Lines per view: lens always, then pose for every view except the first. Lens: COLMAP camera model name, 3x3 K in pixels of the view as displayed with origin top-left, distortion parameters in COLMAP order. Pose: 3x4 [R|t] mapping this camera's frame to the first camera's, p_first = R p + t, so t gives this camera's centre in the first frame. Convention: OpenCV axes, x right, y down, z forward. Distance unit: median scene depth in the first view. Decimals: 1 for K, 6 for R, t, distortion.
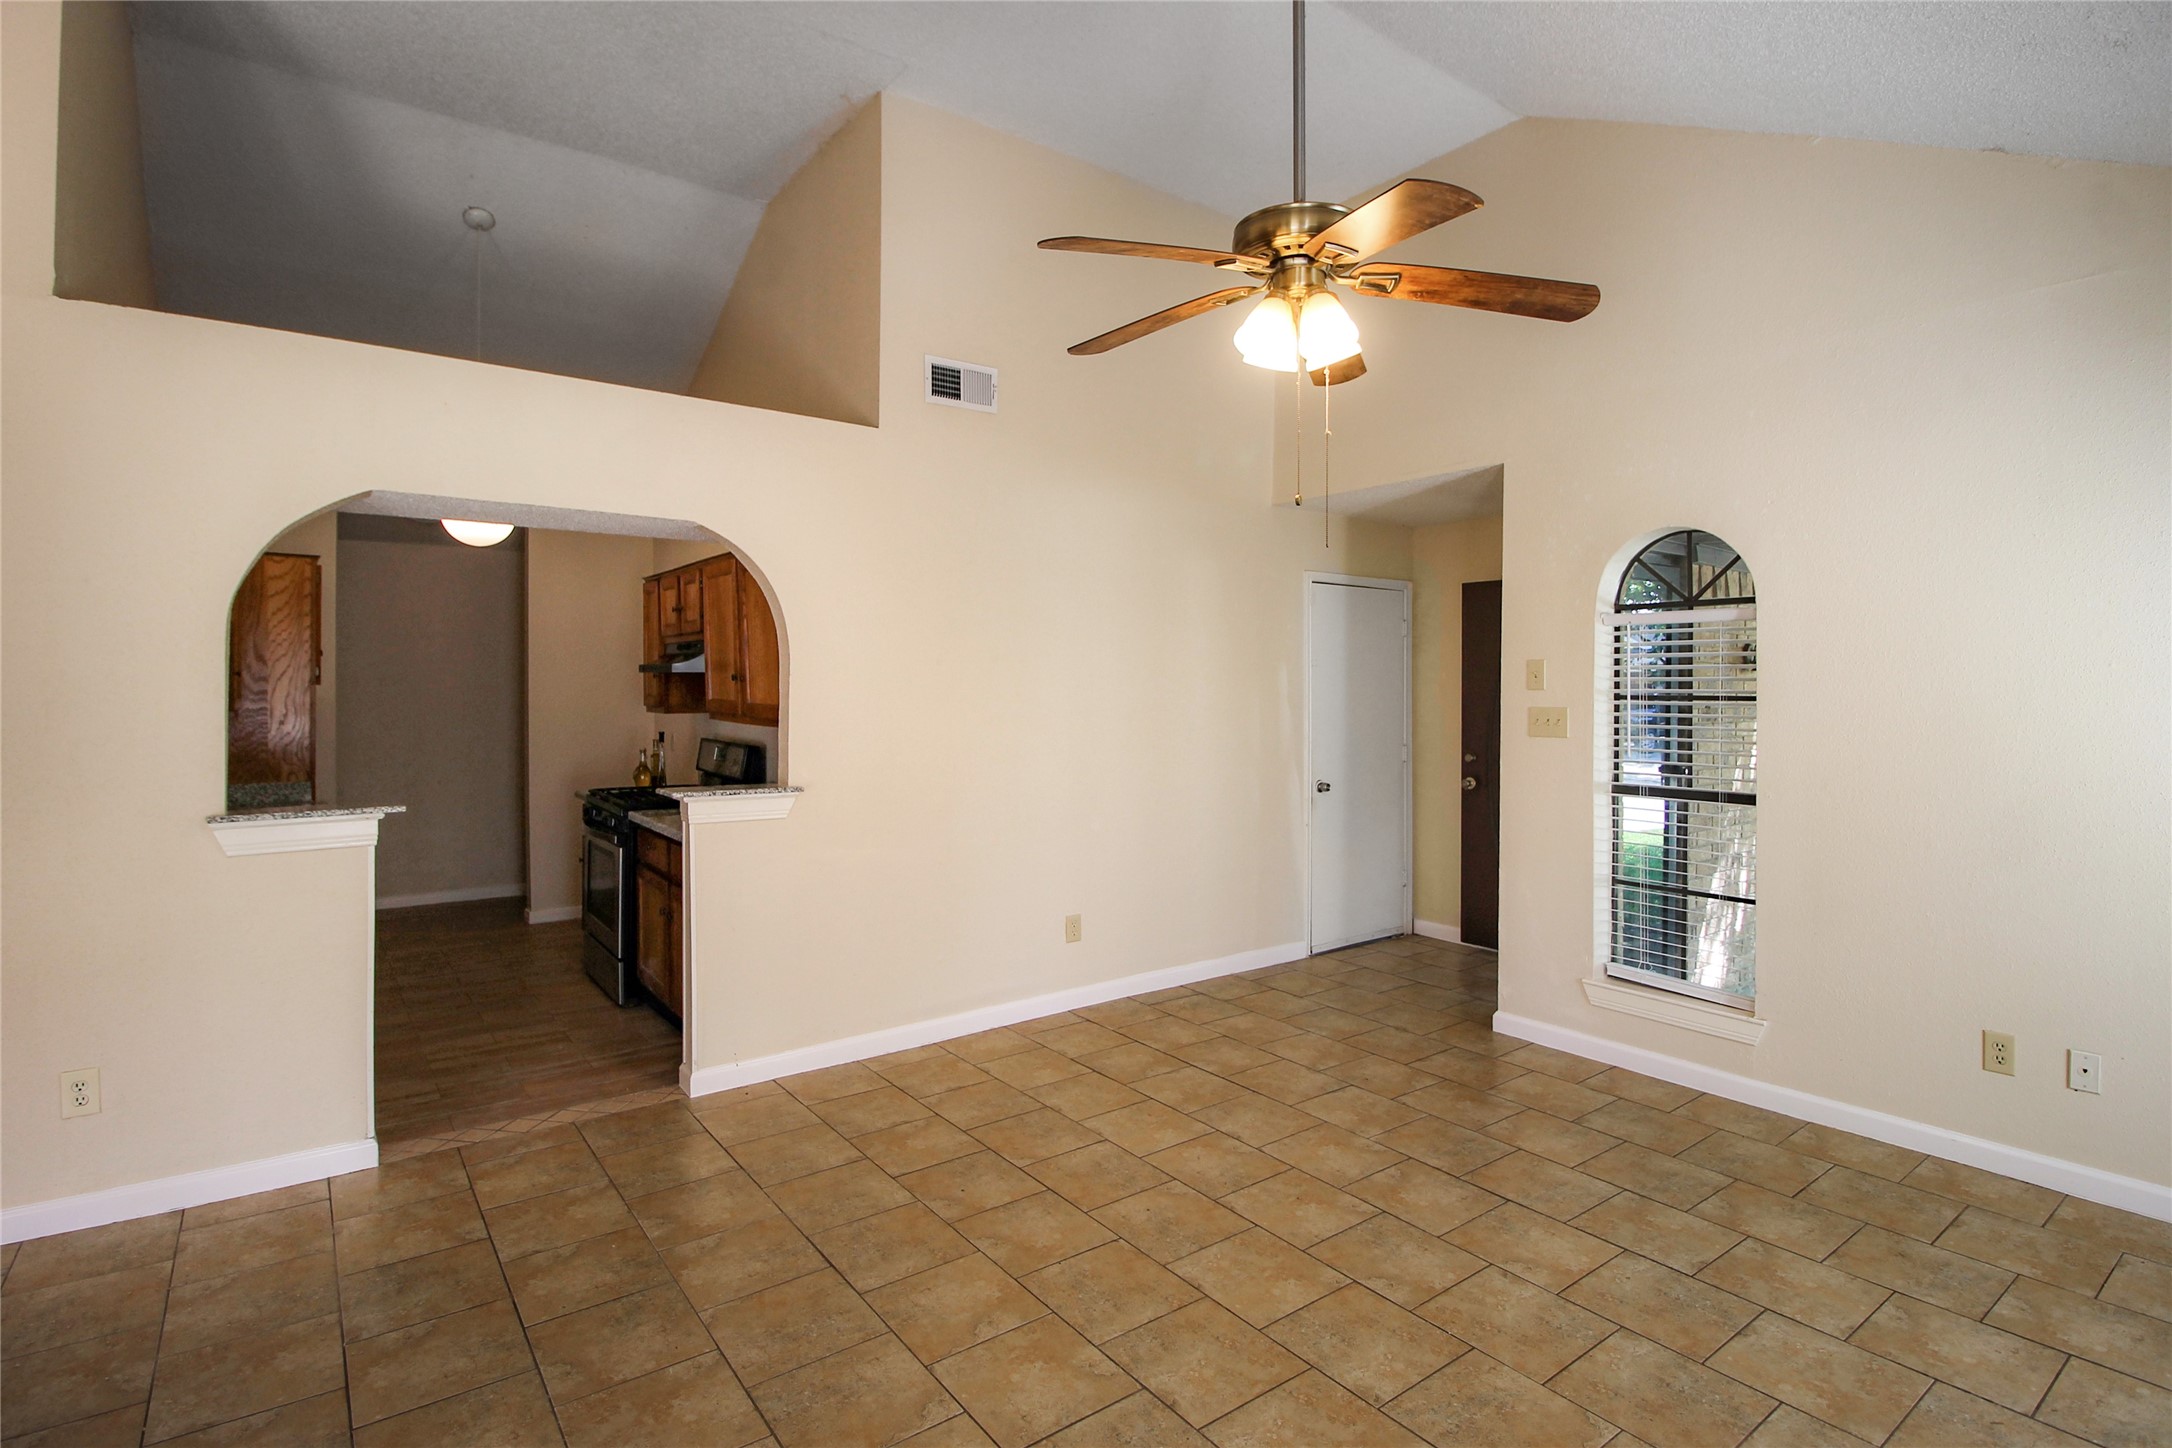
lens RADIAL K [[1056.8, 0, 1109.0], [0, 1056.8, 684.4], [0, 0, 1]] dist [0.001078, -0.013126]
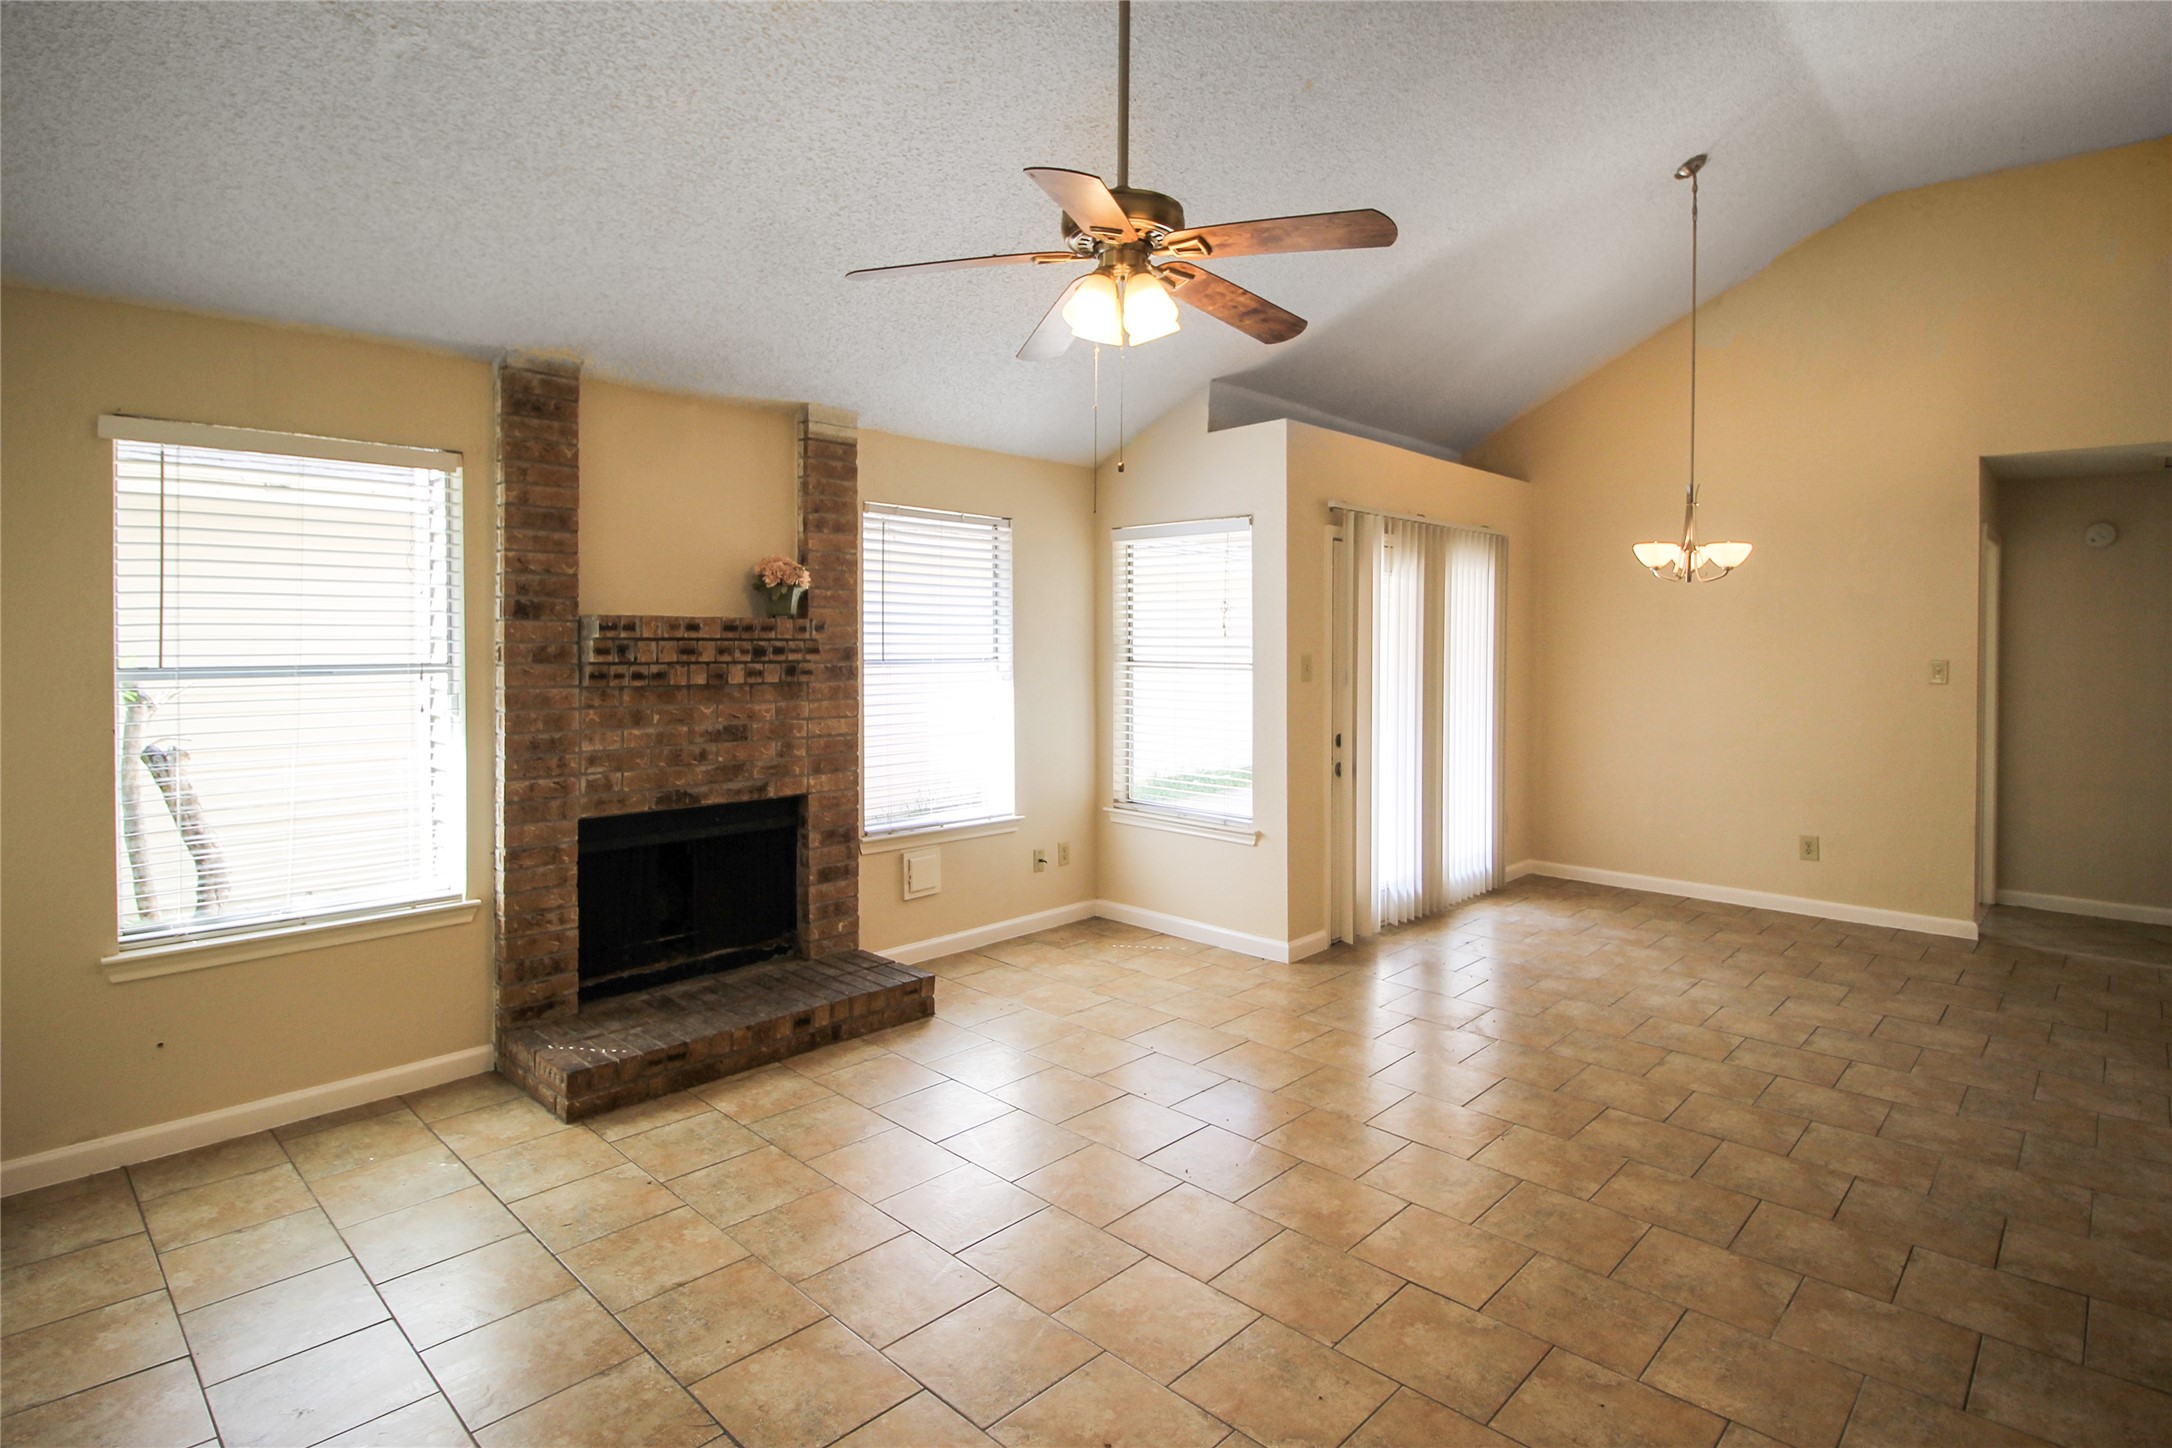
lens RADIAL K [[1105.4, 0, 1112.0], [0, 1105.4, 653.2], [0, 0, 1]] dist [-0.003775, -0.001265]
pose [[-0.986536, -0.011314, -0.163150, 0.261563], [-0.013203, 0.999858, 0.010503, -0.002277], [0.163008, 0.012515, -0.986545, 1.483128]]
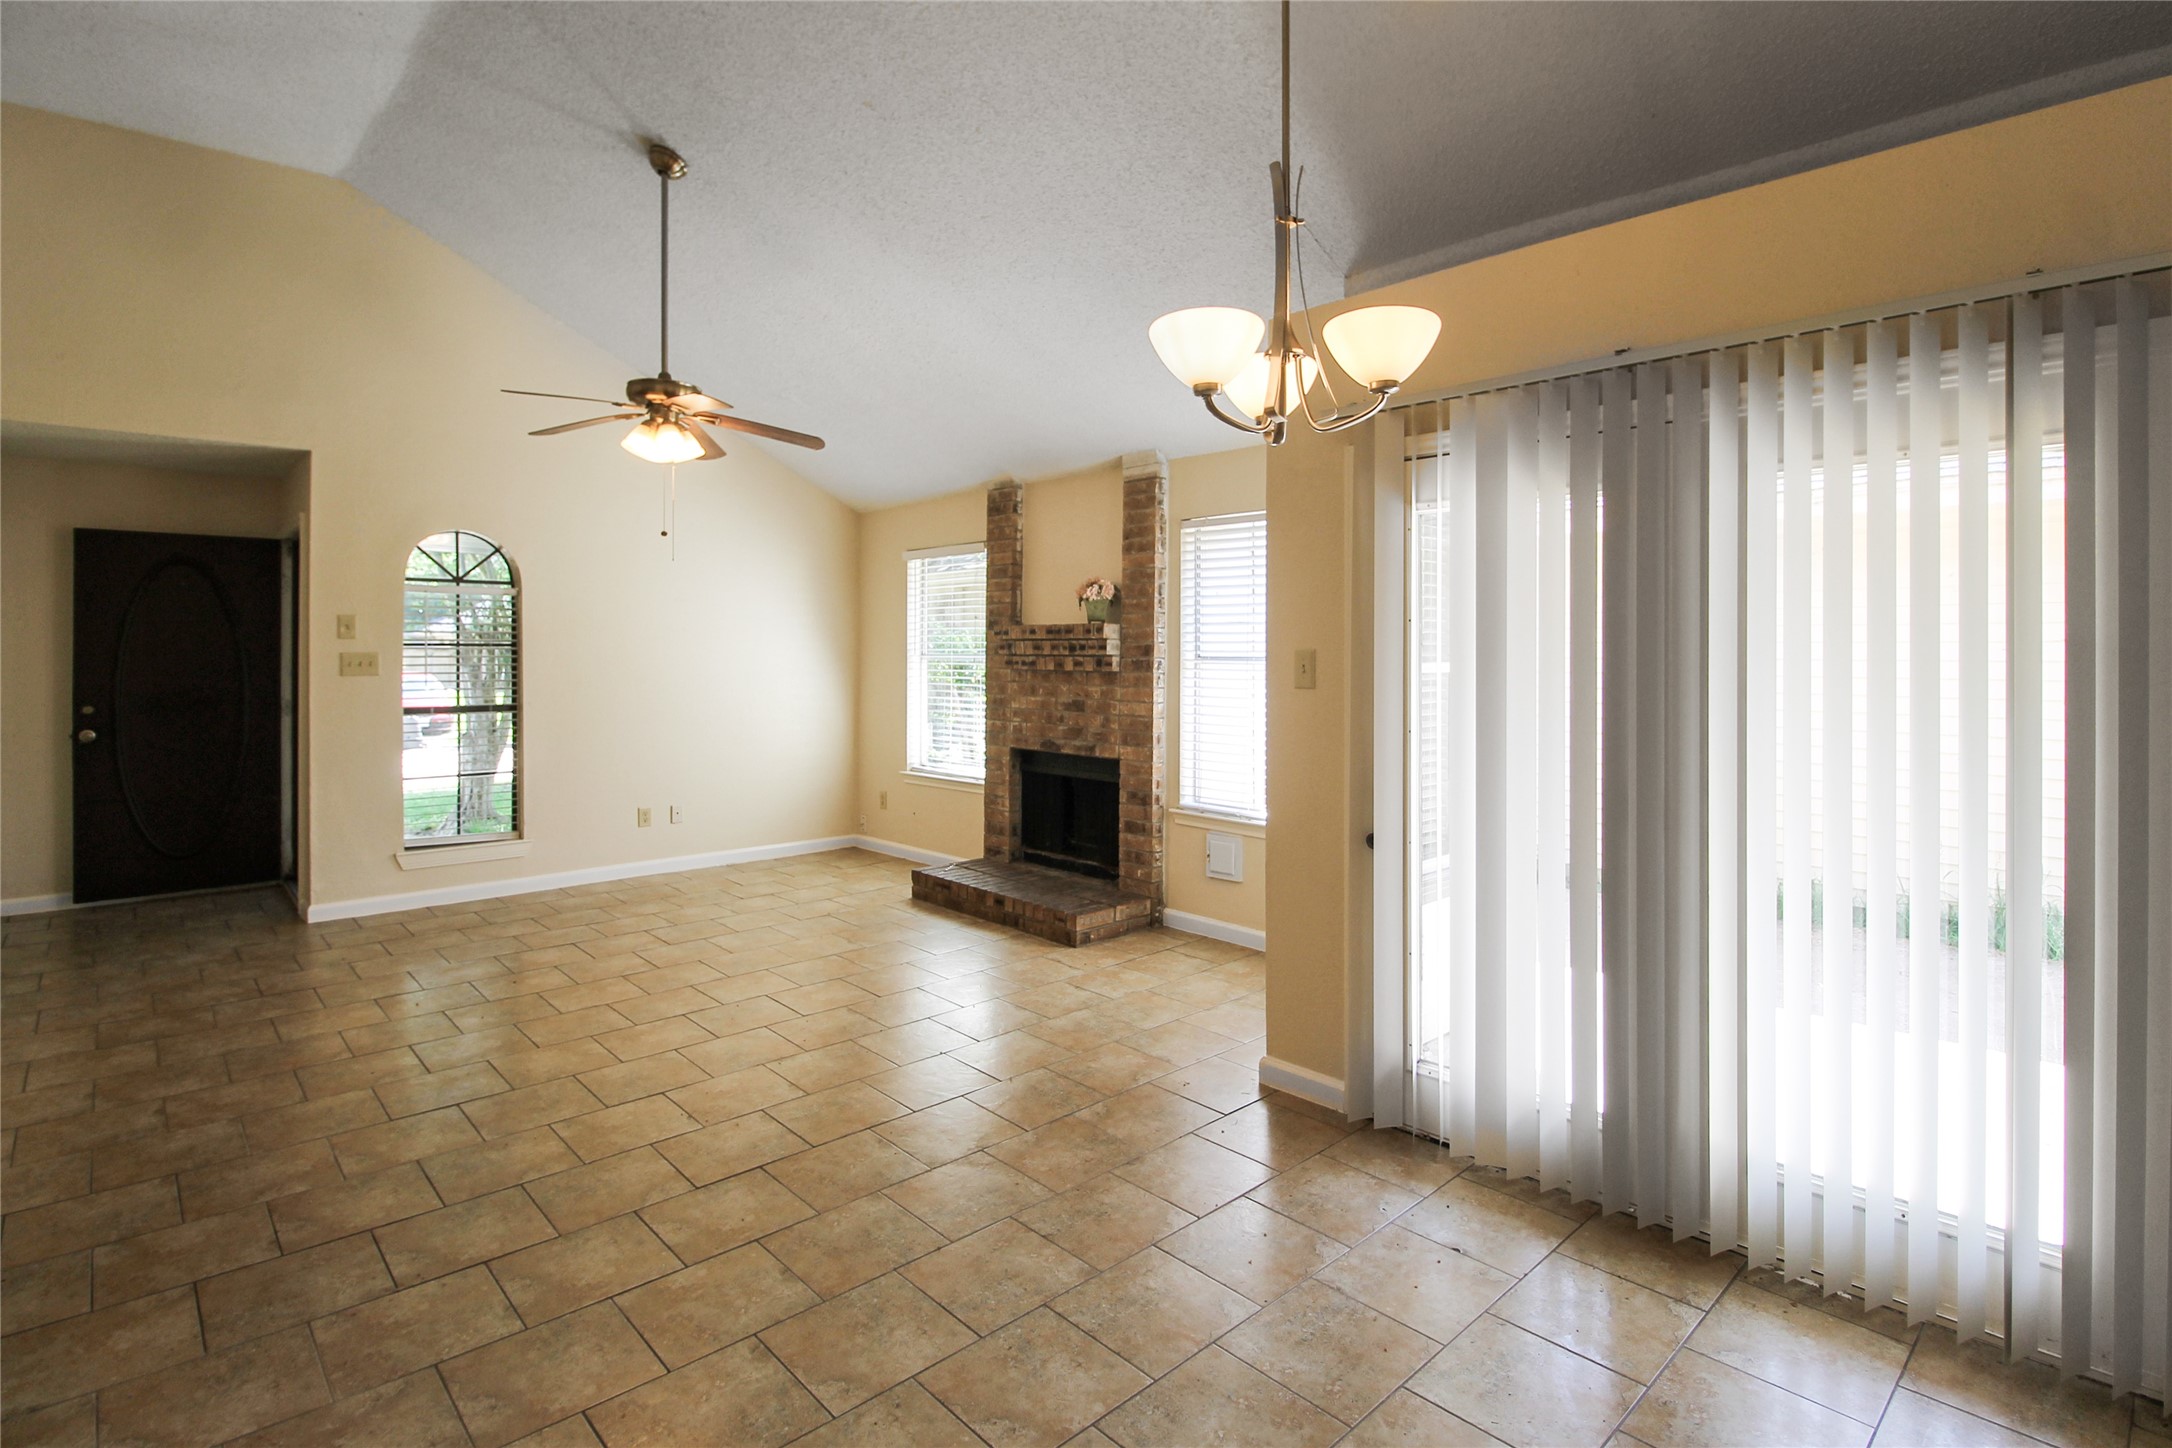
lens RADIAL K [[1059.2, 0, 1111.5], [0, 1059.2, 651.6], [0, 0, 1]] dist [-0.019264, -0.000341]
pose [[-0.110930, -0.006723, 0.993806, -1.226255], [-0.005814, 0.999964, 0.006115, 0.009710], [-0.993811, -0.005100, -0.110965, 0.301717]]
